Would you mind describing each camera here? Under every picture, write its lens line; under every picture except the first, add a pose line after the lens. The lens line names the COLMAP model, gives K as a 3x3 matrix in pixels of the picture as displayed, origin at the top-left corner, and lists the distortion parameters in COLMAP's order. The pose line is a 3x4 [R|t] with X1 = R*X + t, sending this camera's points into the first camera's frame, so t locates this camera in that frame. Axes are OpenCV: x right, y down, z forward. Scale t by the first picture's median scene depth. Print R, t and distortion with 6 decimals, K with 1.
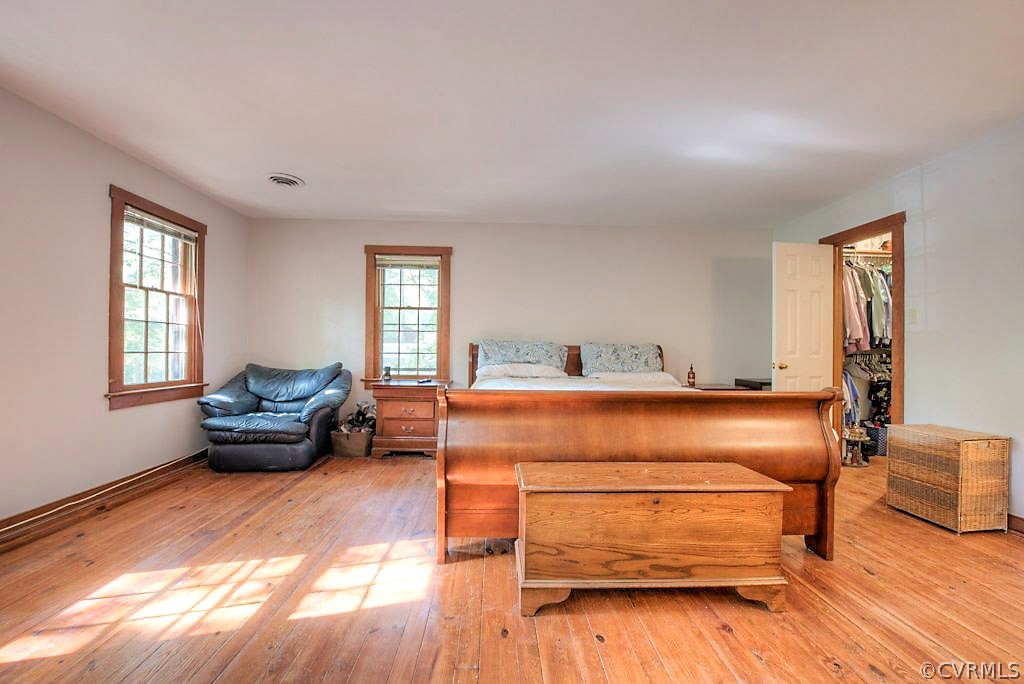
lens RADIAL K [[409.0, 0, 514.8], [0, 409.0, 340.3], [0, 0, 1]] dist [-0.018913, -0.001118]
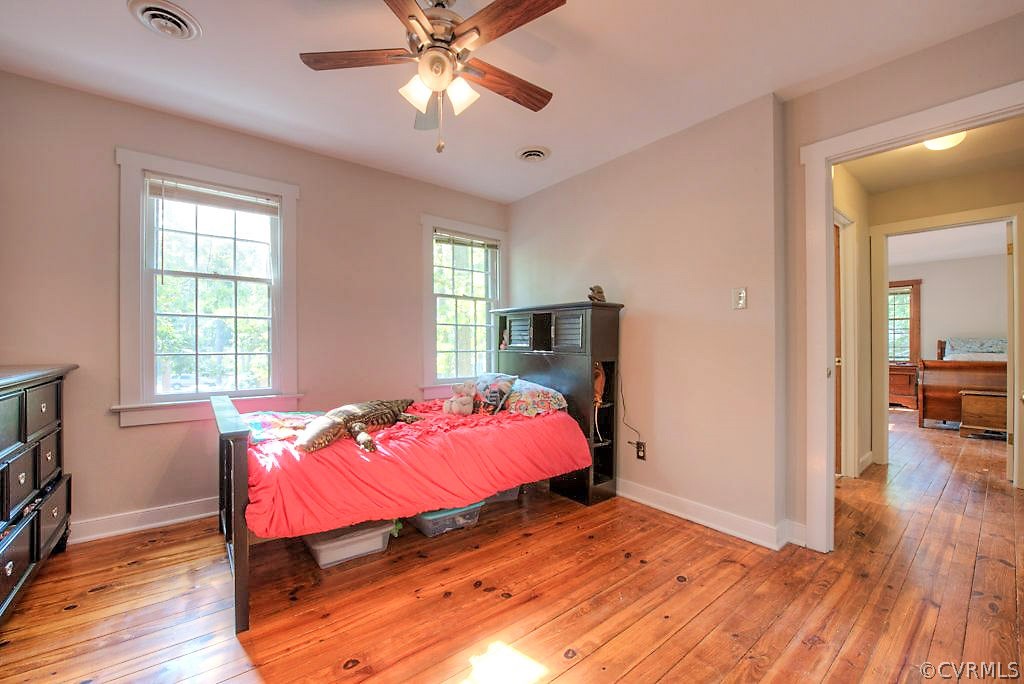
lens RADIAL K [[409.0, 0, 514.5], [0, 409.0, 338.5], [0, 0, 1]] dist [-0.018913, -0.001118]
pose [[0.590954, -0.020640, -0.806441, 0.172942], [0.019806, 0.999743, -0.011073, -0.015730], [0.806462, -0.009429, 0.591211, -1.267445]]
